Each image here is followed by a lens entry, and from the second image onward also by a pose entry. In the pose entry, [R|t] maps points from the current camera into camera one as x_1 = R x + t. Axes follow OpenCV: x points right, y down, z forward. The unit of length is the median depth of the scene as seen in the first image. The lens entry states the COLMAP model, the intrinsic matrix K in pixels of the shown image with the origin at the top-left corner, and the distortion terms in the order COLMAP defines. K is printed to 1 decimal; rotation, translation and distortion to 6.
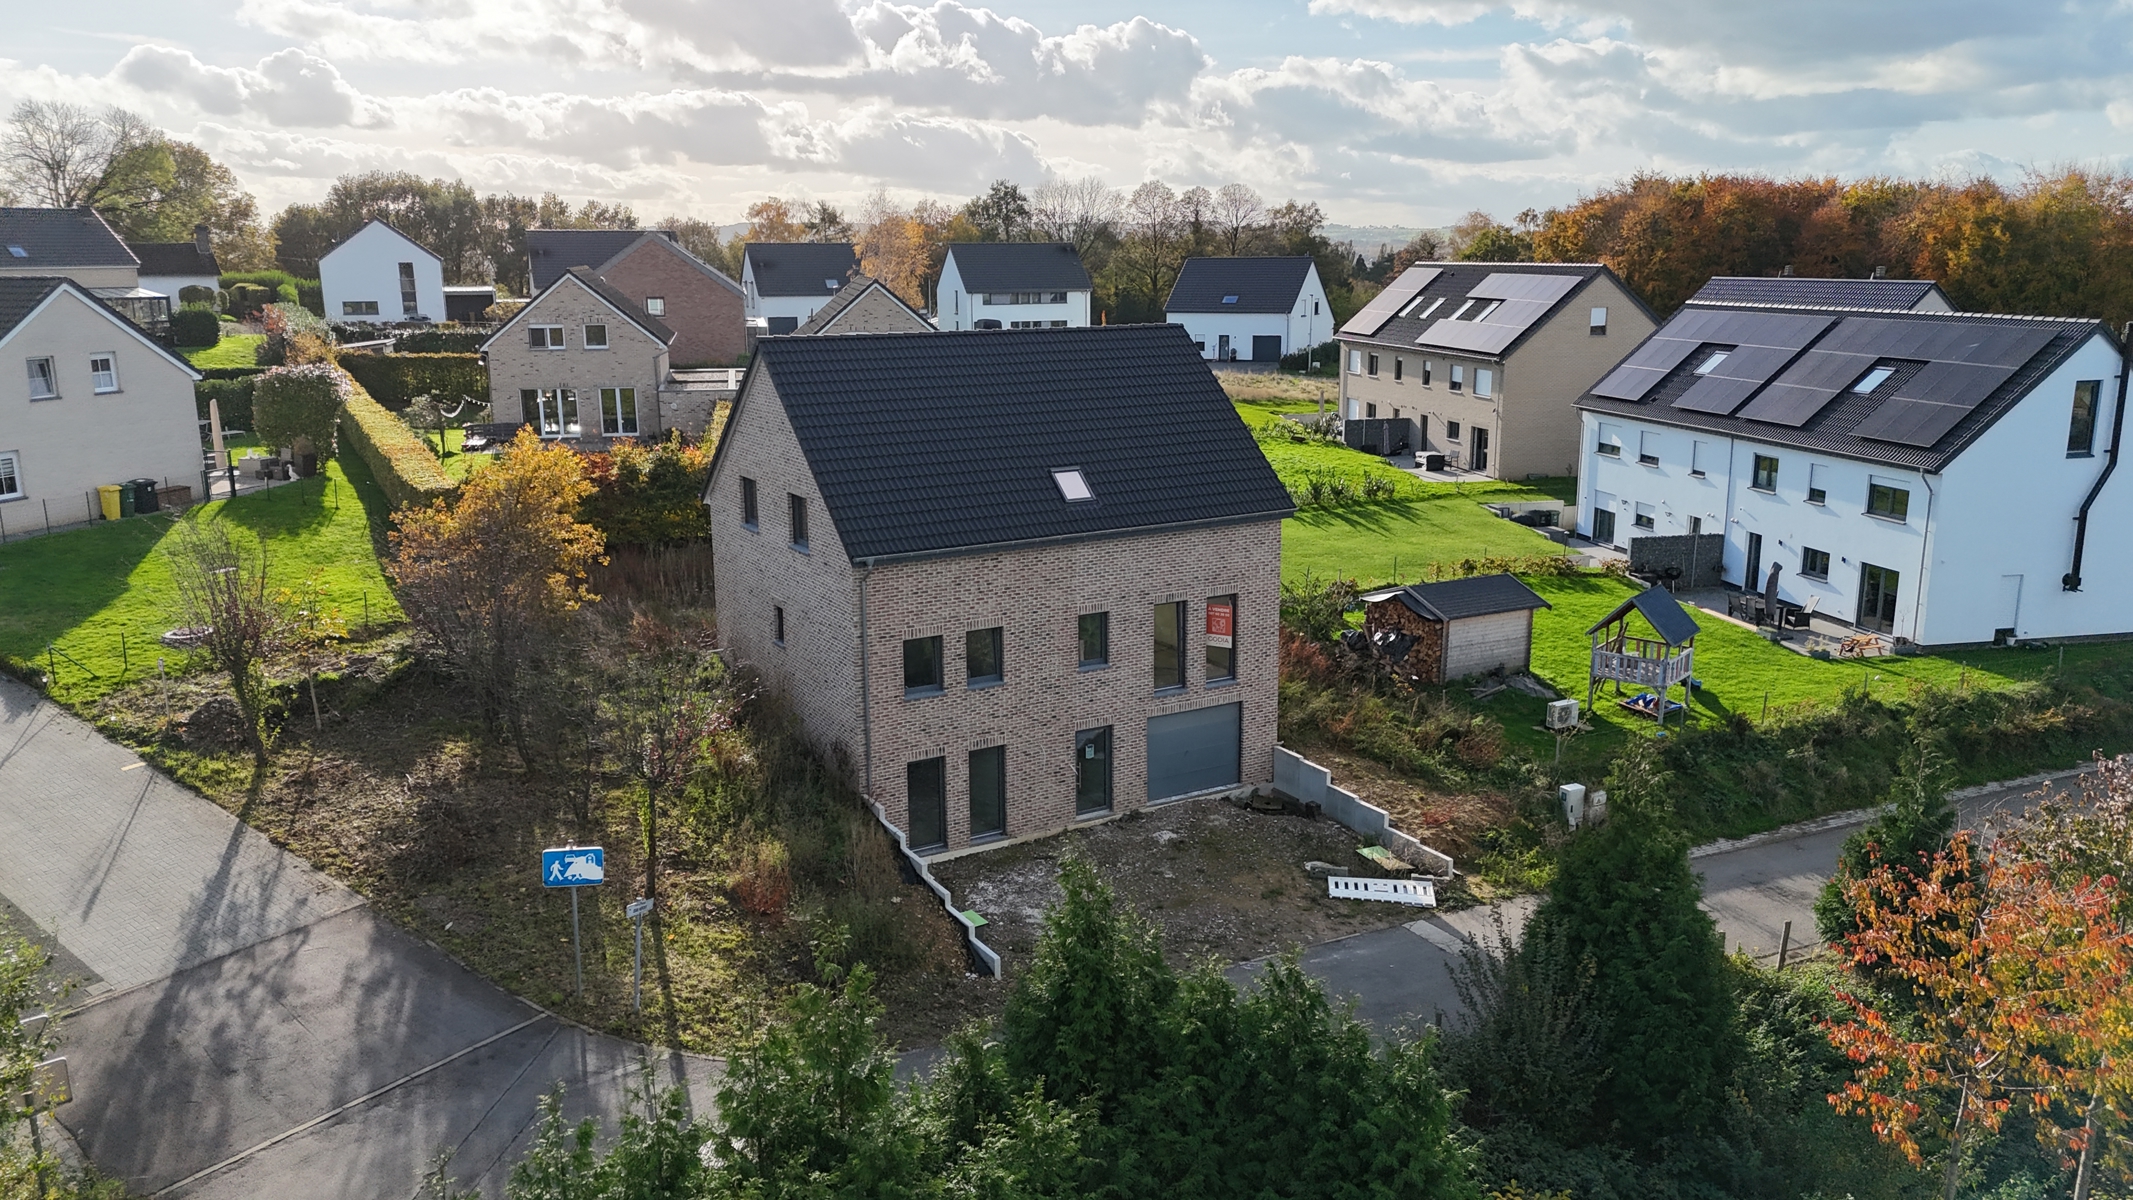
lens RADIAL K [[1559.6, 0, 1070.4], [0, 1559.6, 600.6], [0, 0, 1]] dist [0.092533, -0.085722]
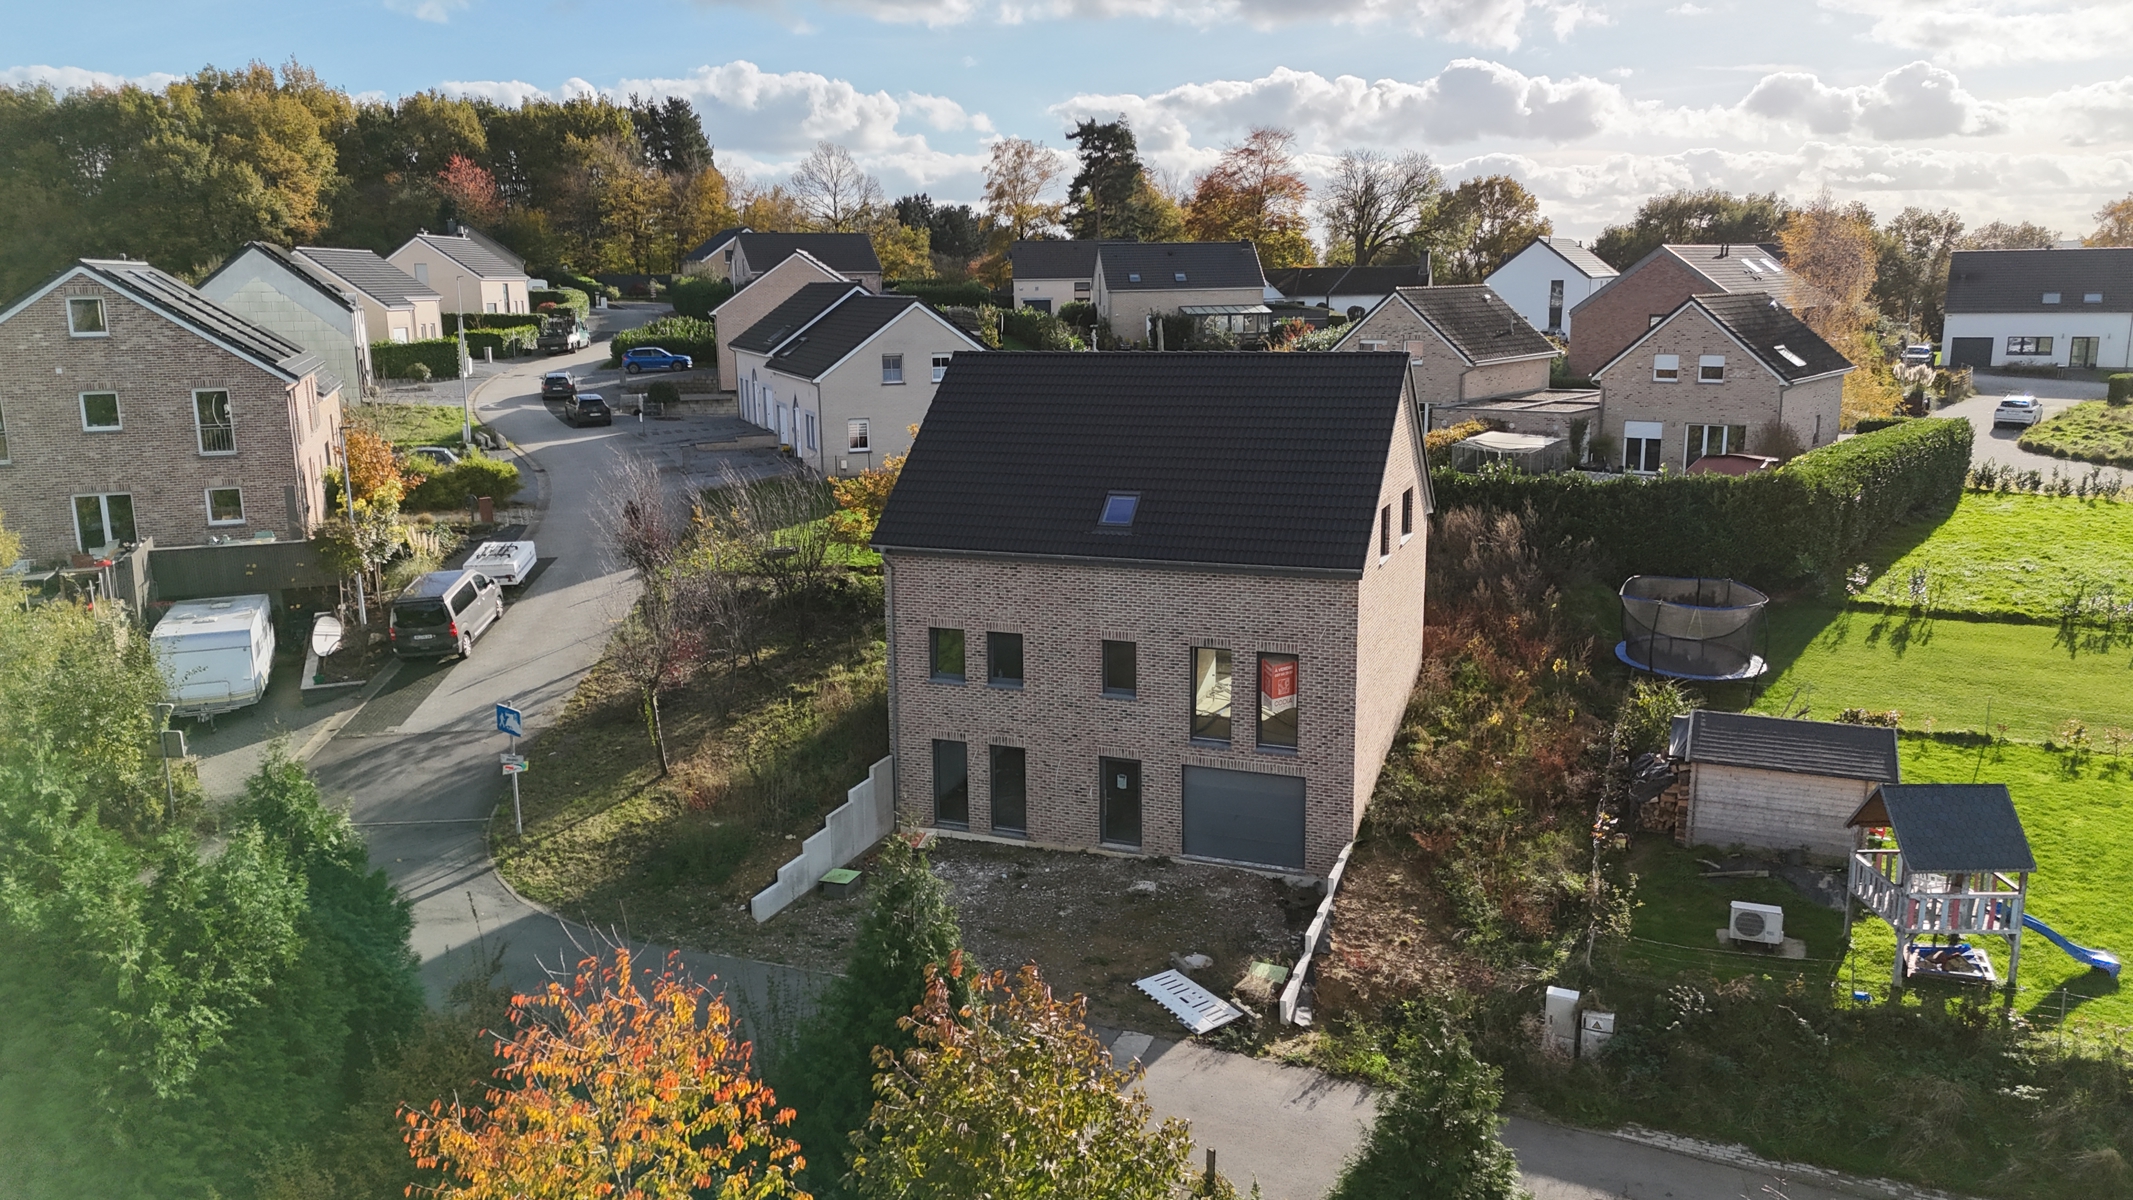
lens RADIAL K [[1559.6, 0, 1070.4], [0, 1559.6, 600.6], [0, 0, 1]] dist [0.092533, -0.085722]
pose [[0.619814, 0.156731, -0.768939, 0.754815], [-0.163545, 0.984136, 0.068767, -0.080416], [0.767518, 0.083133, 0.635614, 0.352164]]
